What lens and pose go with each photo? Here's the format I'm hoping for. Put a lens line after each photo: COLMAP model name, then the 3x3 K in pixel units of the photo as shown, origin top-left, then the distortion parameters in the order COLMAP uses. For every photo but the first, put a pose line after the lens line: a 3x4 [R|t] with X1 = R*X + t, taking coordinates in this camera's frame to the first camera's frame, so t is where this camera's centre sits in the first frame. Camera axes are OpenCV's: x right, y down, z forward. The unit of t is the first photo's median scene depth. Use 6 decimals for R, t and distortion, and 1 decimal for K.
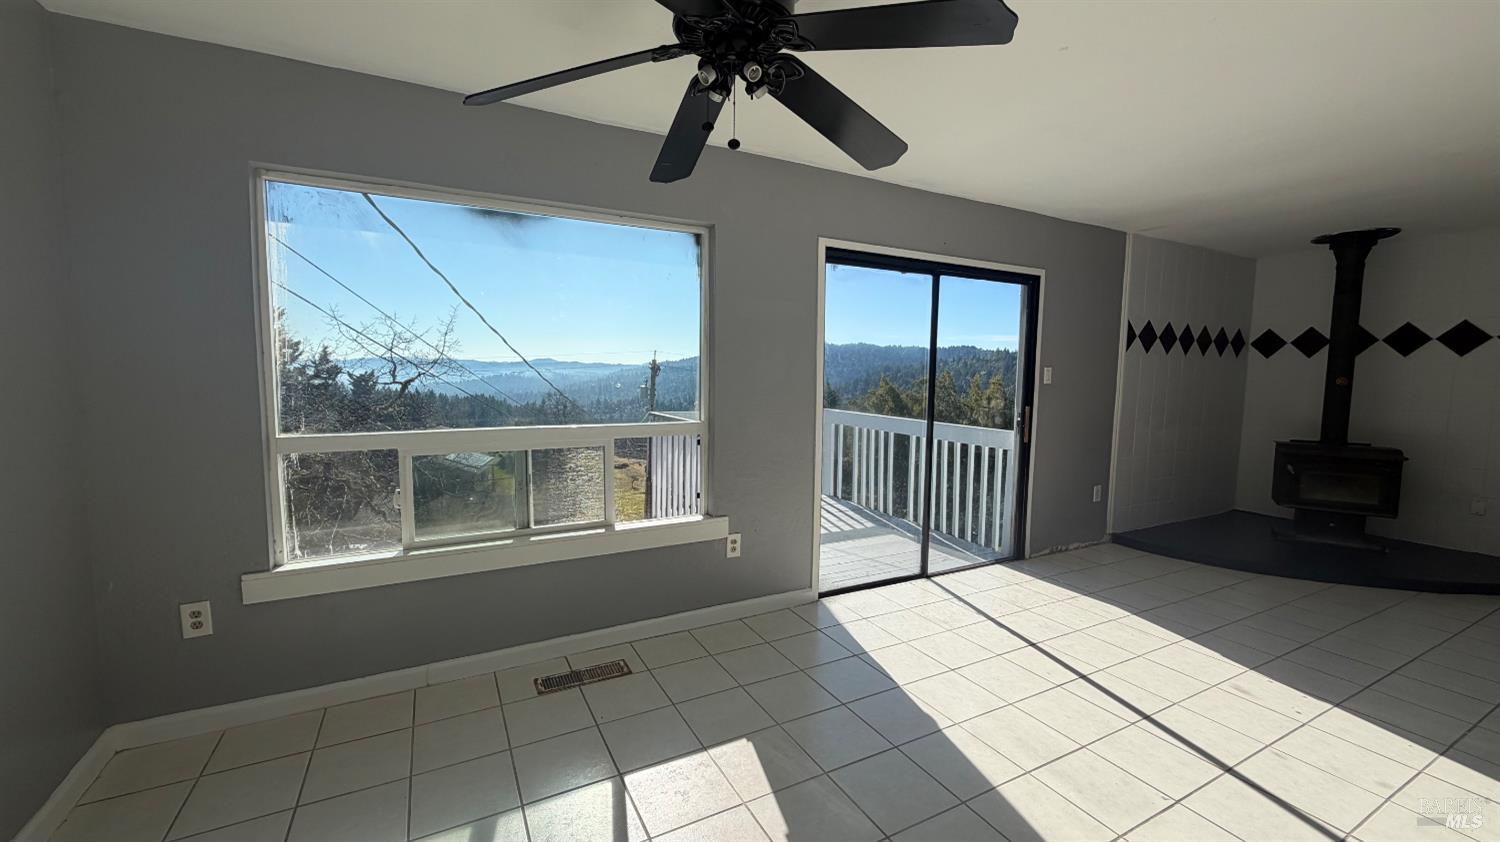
lens RADIAL K [[593.9, 0, 745.5], [0, 593.9, 421.9], [0, 0, 1]] dist [0.000372, -0.000183]
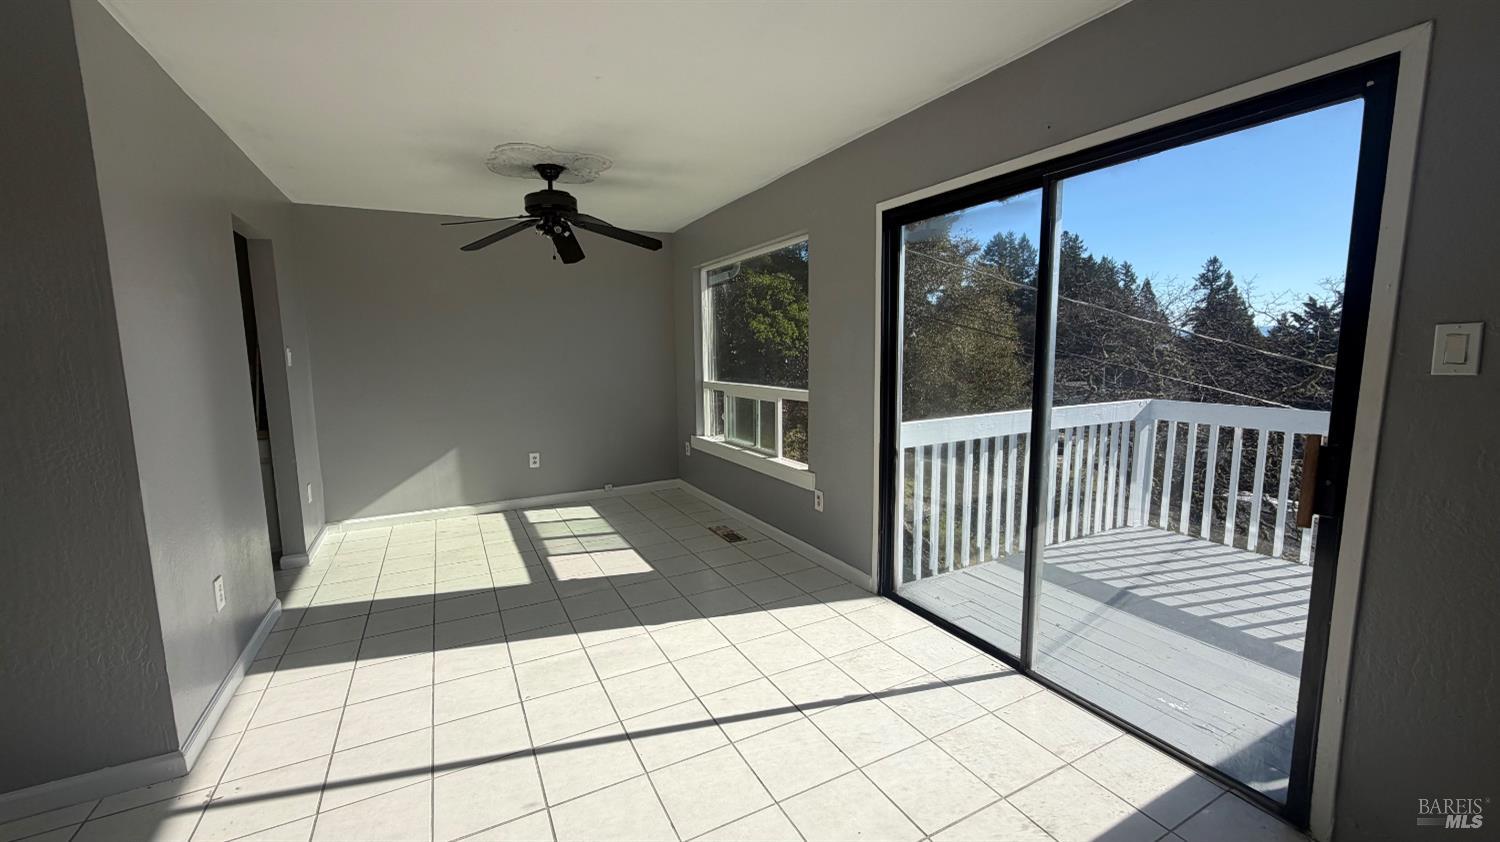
lens RADIAL K [[593.9, 0, 746.5], [0, 593.9, 419.9], [0, 0, 1]] dist [0.000372, -0.000183]
pose [[-0.007438, 0.109020, -0.994012, 0.764830], [-0.071044, 0.991470, 0.109273, -0.045056], [0.997445, 0.071431, 0.000370, 0.577296]]
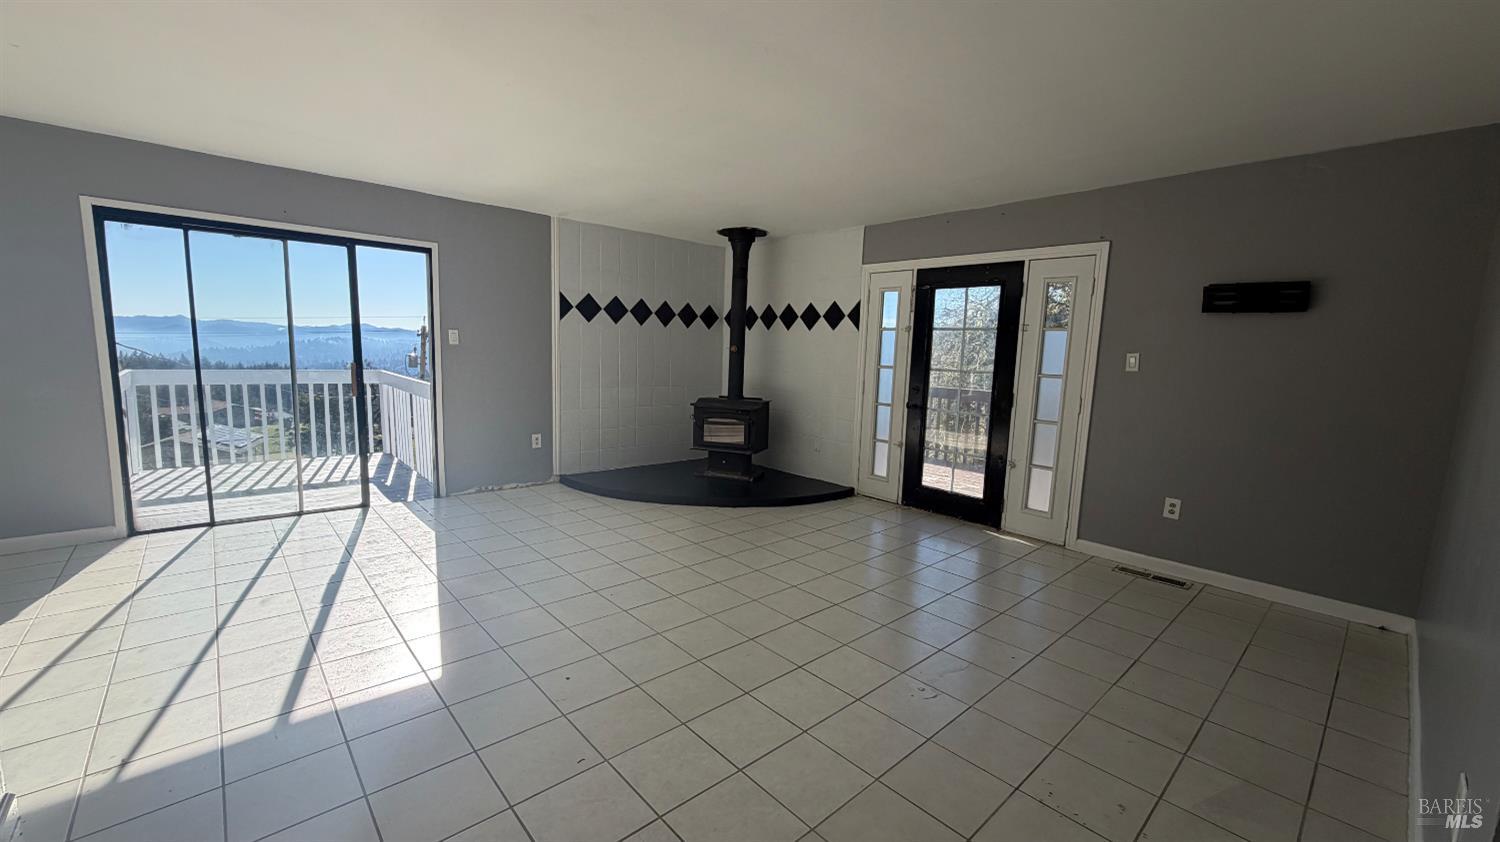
lens RADIAL K [[593.9, 0, 746.8], [0, 593.9, 430.0], [0, 0, 1]] dist [0.000372, -0.000183]
pose [[0.969579, -0.013086, 0.244430, 0.725219], [-0.000713, 0.998415, 0.056280, 0.033204], [-0.244779, -0.054743, 0.968032, -0.241650]]
